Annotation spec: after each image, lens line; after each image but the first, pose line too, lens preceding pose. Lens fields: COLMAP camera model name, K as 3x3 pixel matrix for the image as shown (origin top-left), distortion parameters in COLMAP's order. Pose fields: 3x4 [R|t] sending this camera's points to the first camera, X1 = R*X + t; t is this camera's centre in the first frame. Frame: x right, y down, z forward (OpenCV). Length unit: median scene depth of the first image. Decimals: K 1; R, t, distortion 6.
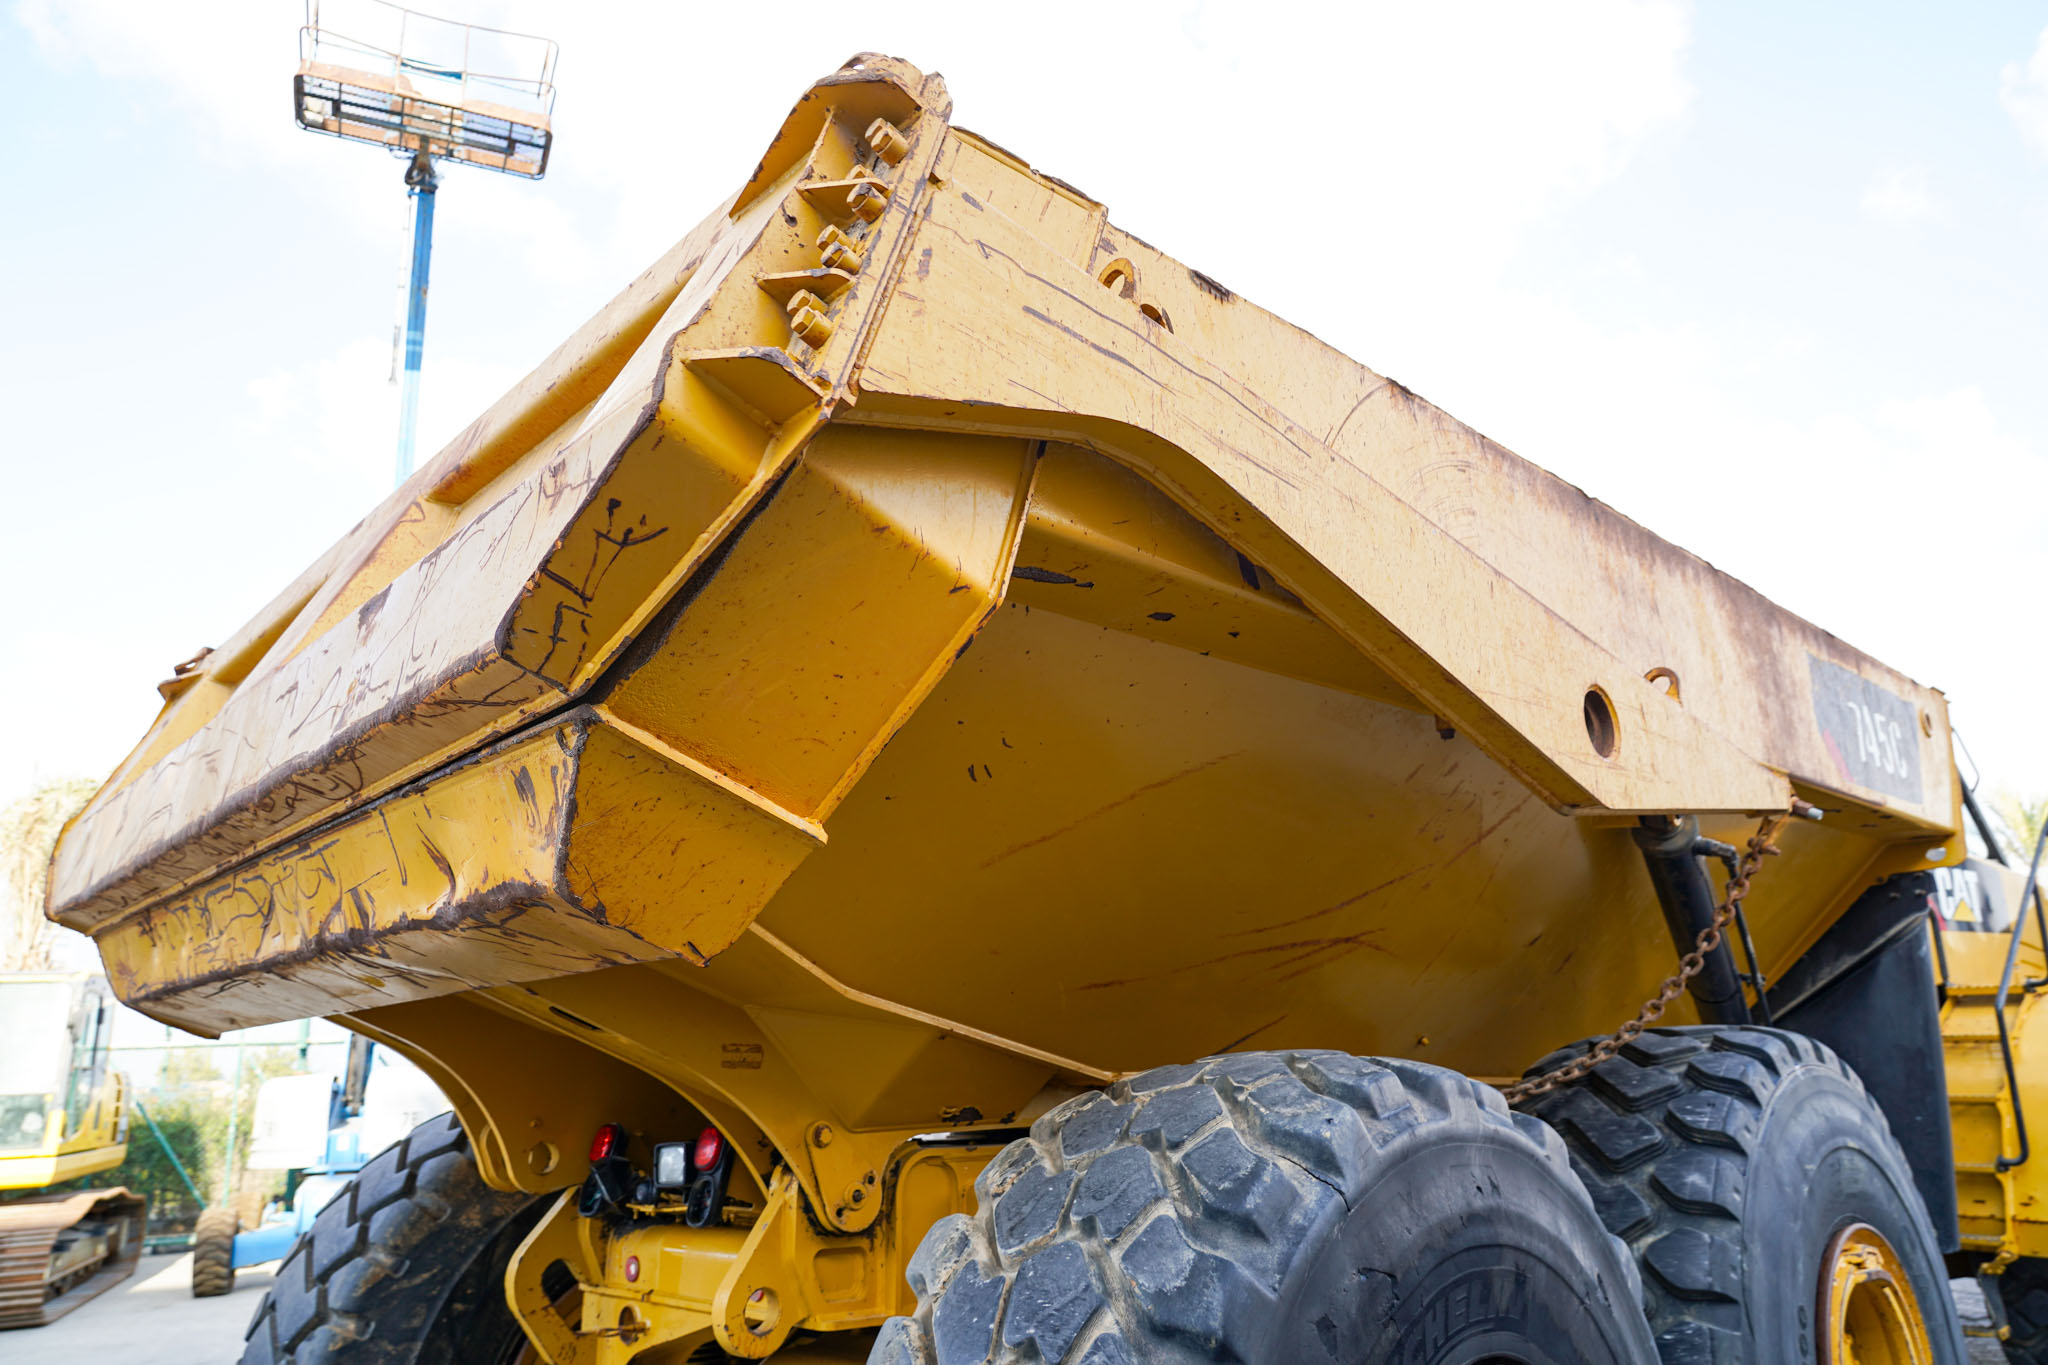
lens RADIAL K [[1380.1, 0, 1014.1], [0, 1380.1, 676.2], [0, 0, 1]] dist [-0.028935, 0.013874]
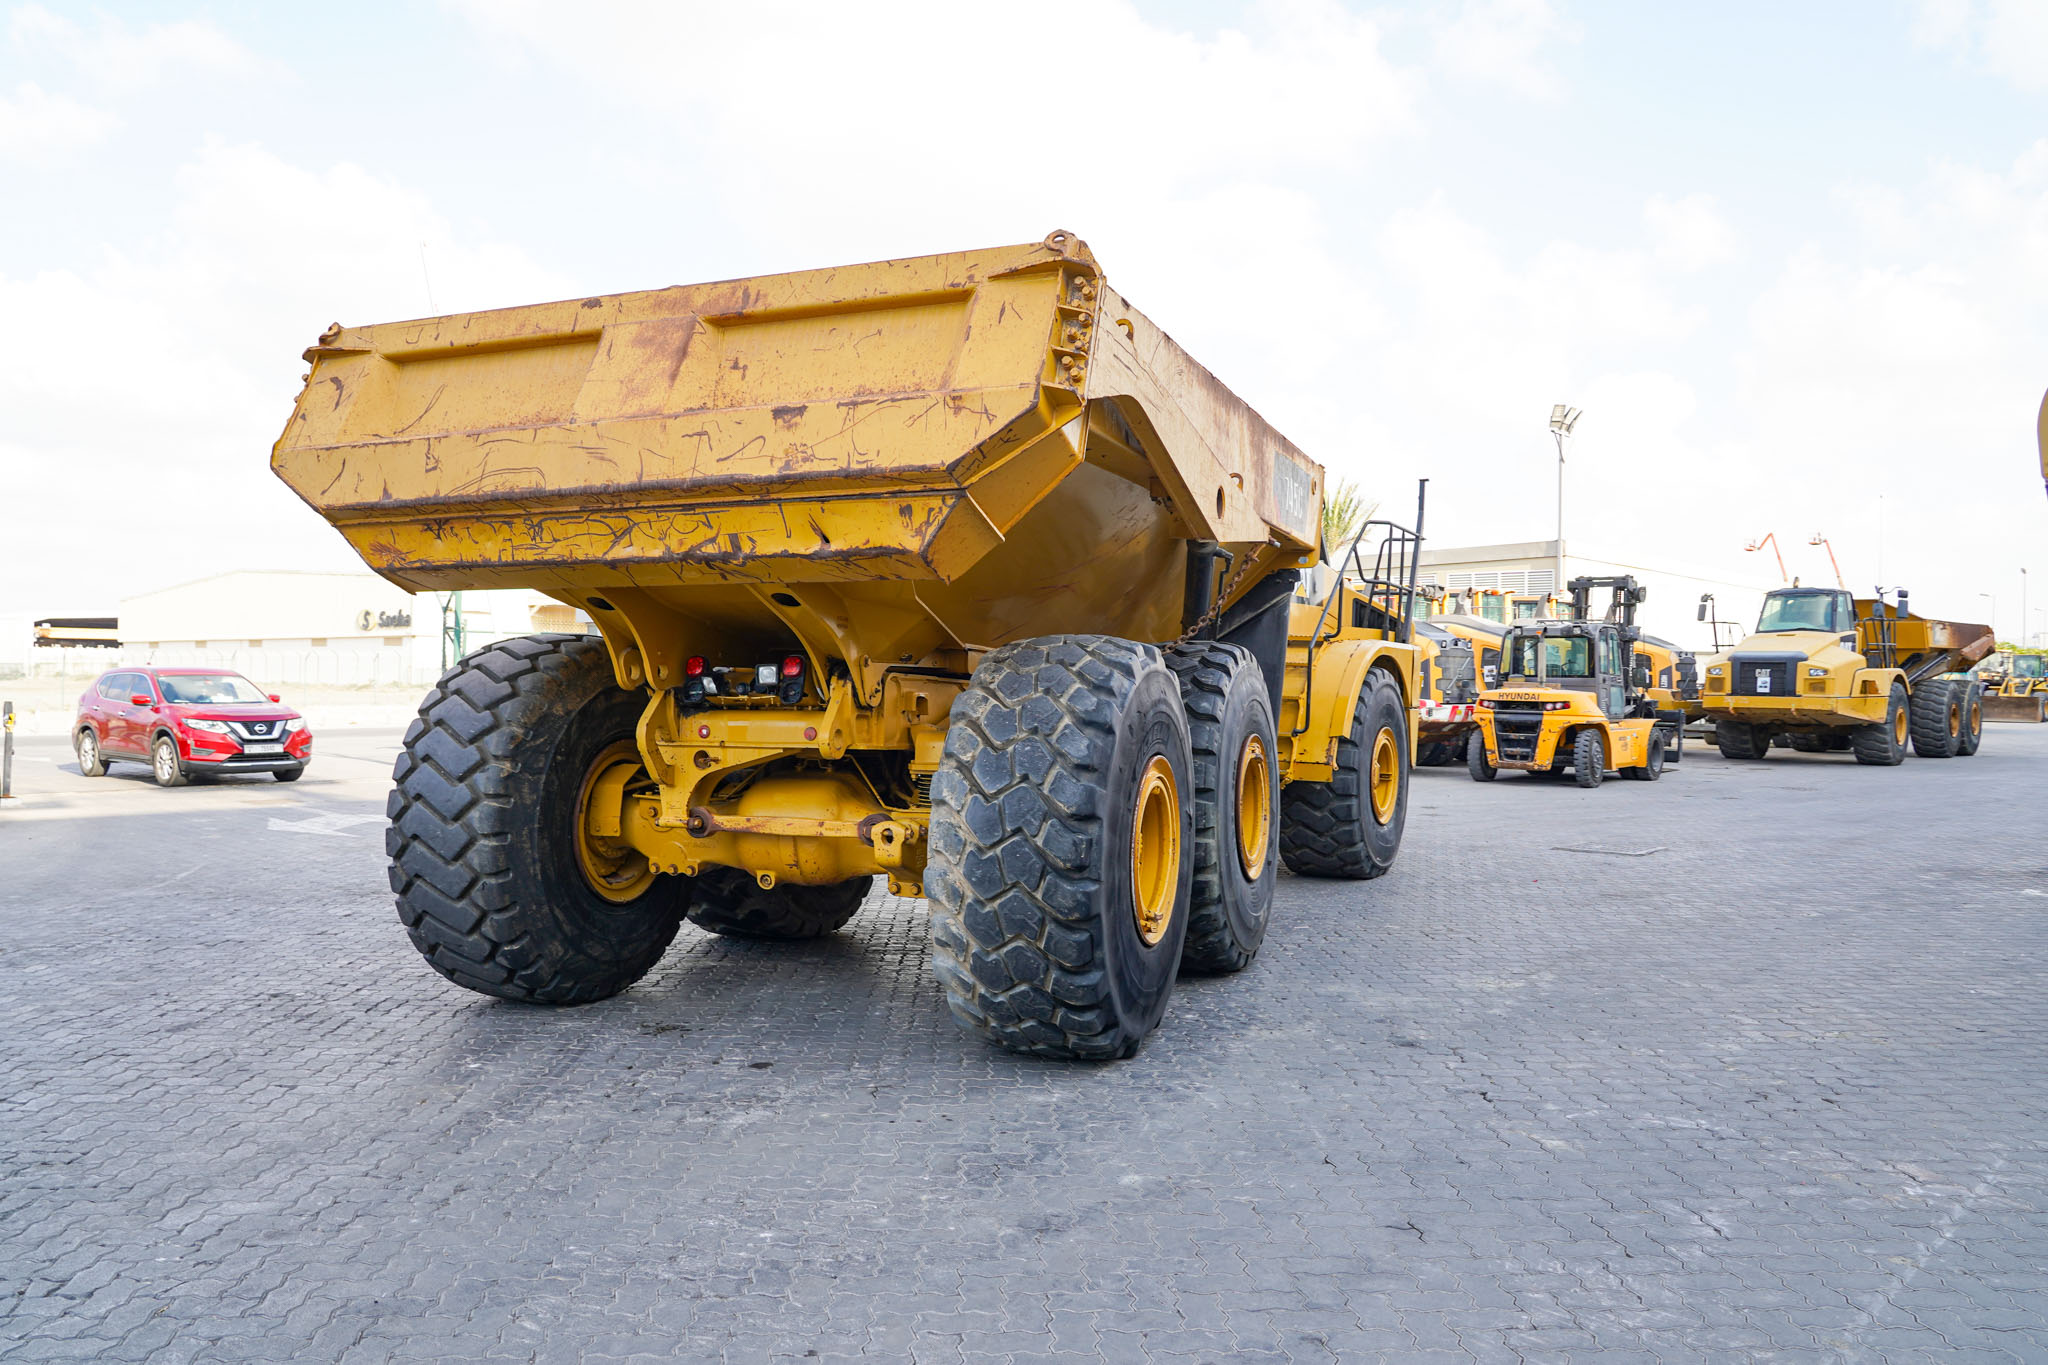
lens RADIAL K [[1380.1, 0, 1018.9], [0, 1380.1, 691.6], [0, 0, 1]] dist [-0.028935, 0.013874]
pose [[0.906586, 0.041105, 0.420015, -0.647139], [-0.156167, 0.957272, 0.243397, -0.135128], [-0.392064, -0.286253, 0.874268, -0.749687]]
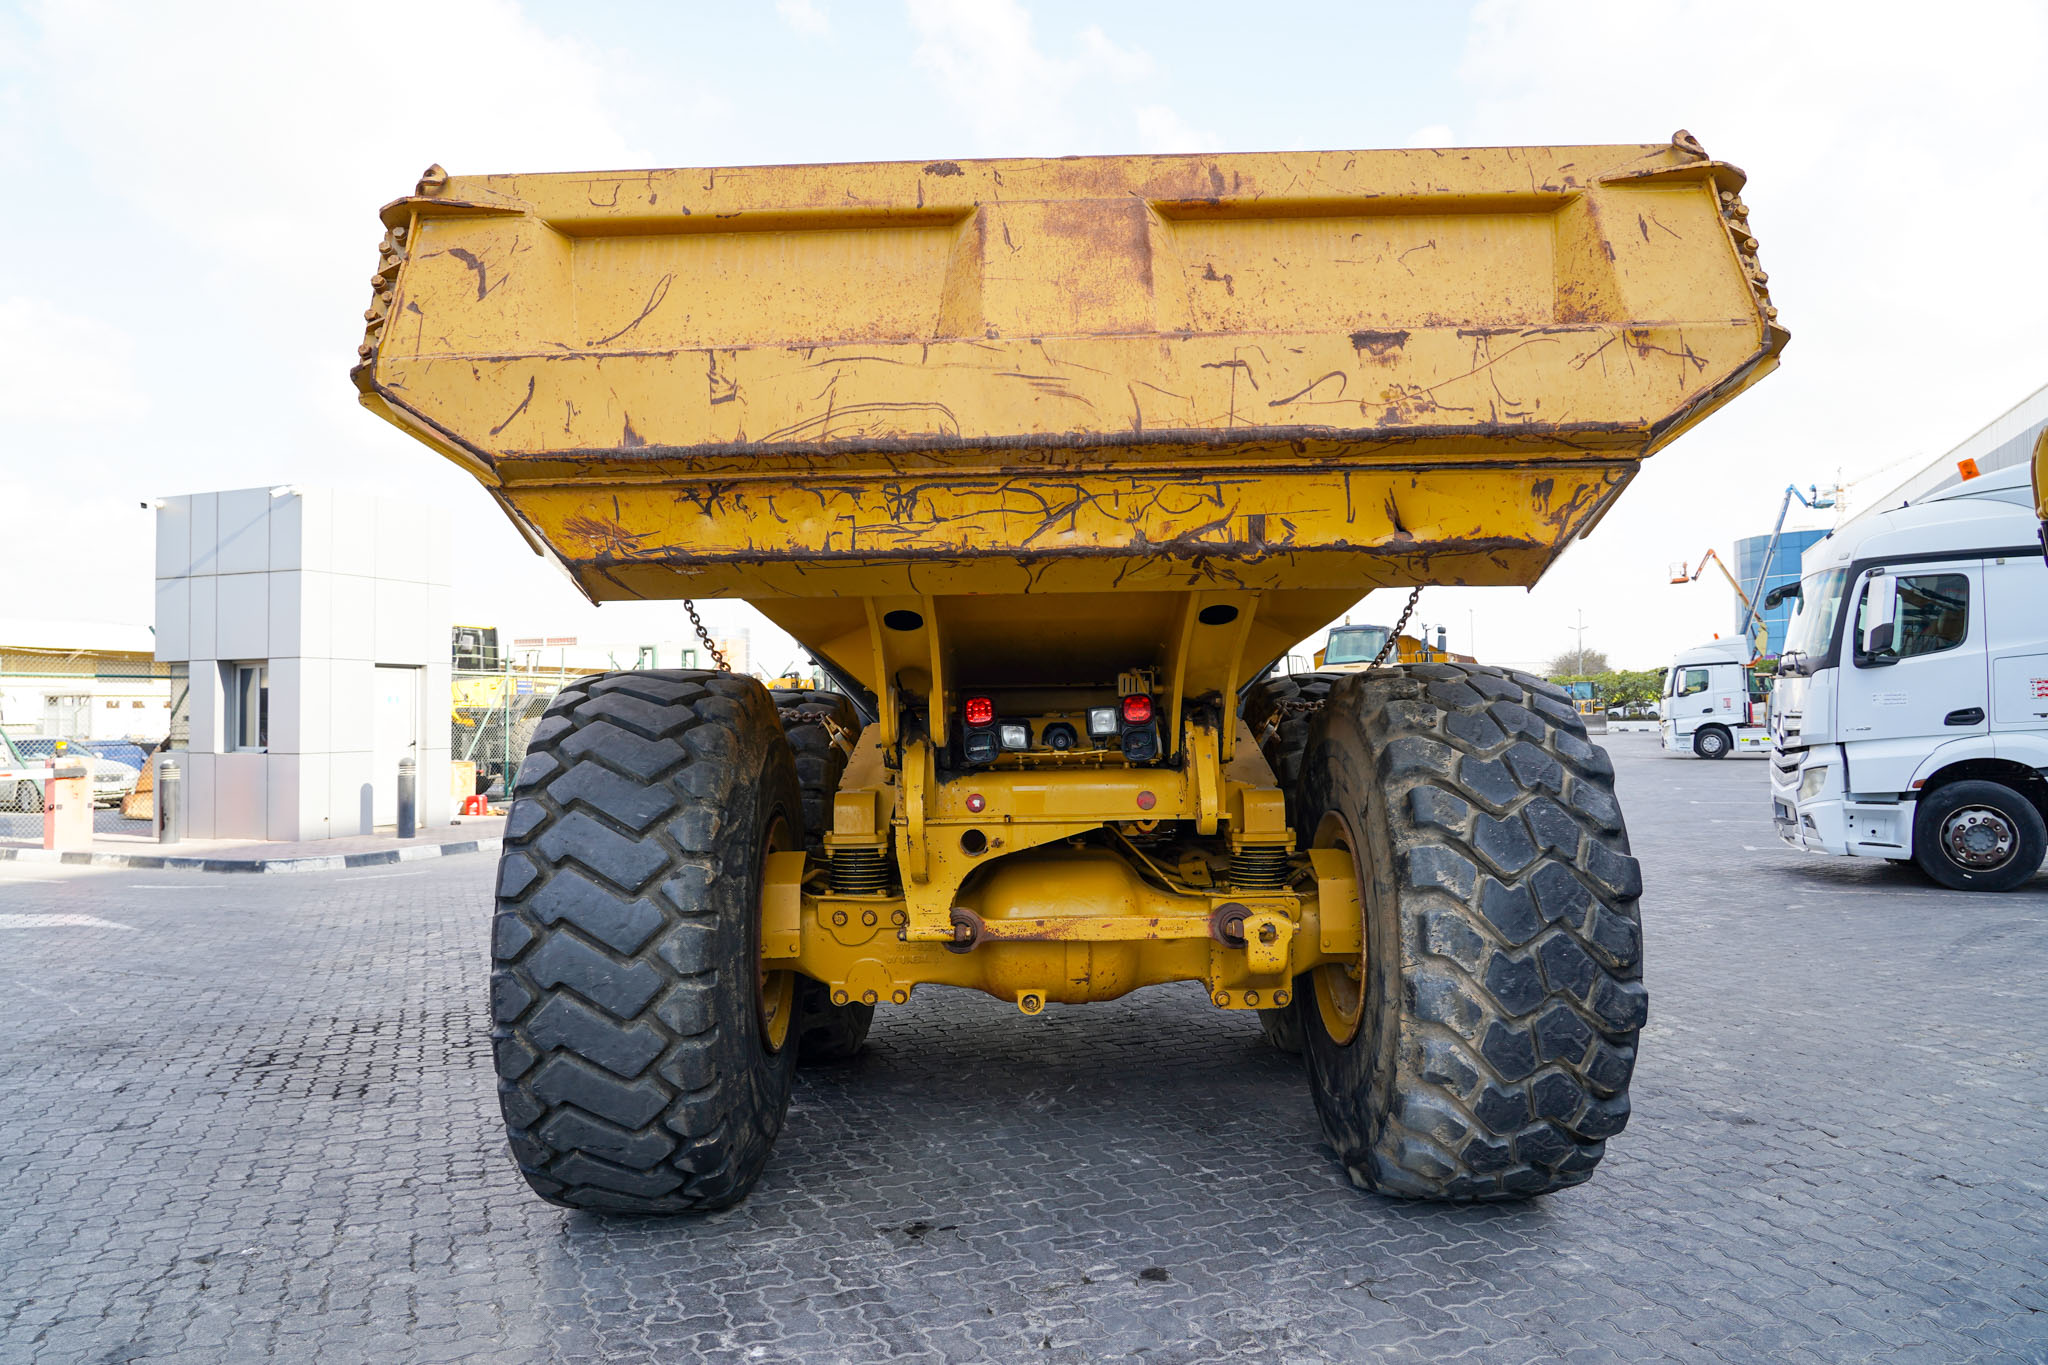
lens RADIAL K [[1380.1, 0, 1042.2], [0, 1380.1, 694.6], [0, 0, 1]] dist [-0.028935, 0.013874]
pose [[0.715872, 0.041787, 0.696980, -1.107738], [-0.209010, 0.965260, 0.156803, 0.105022], [-0.666215, -0.257927, 0.699736, 0.053440]]
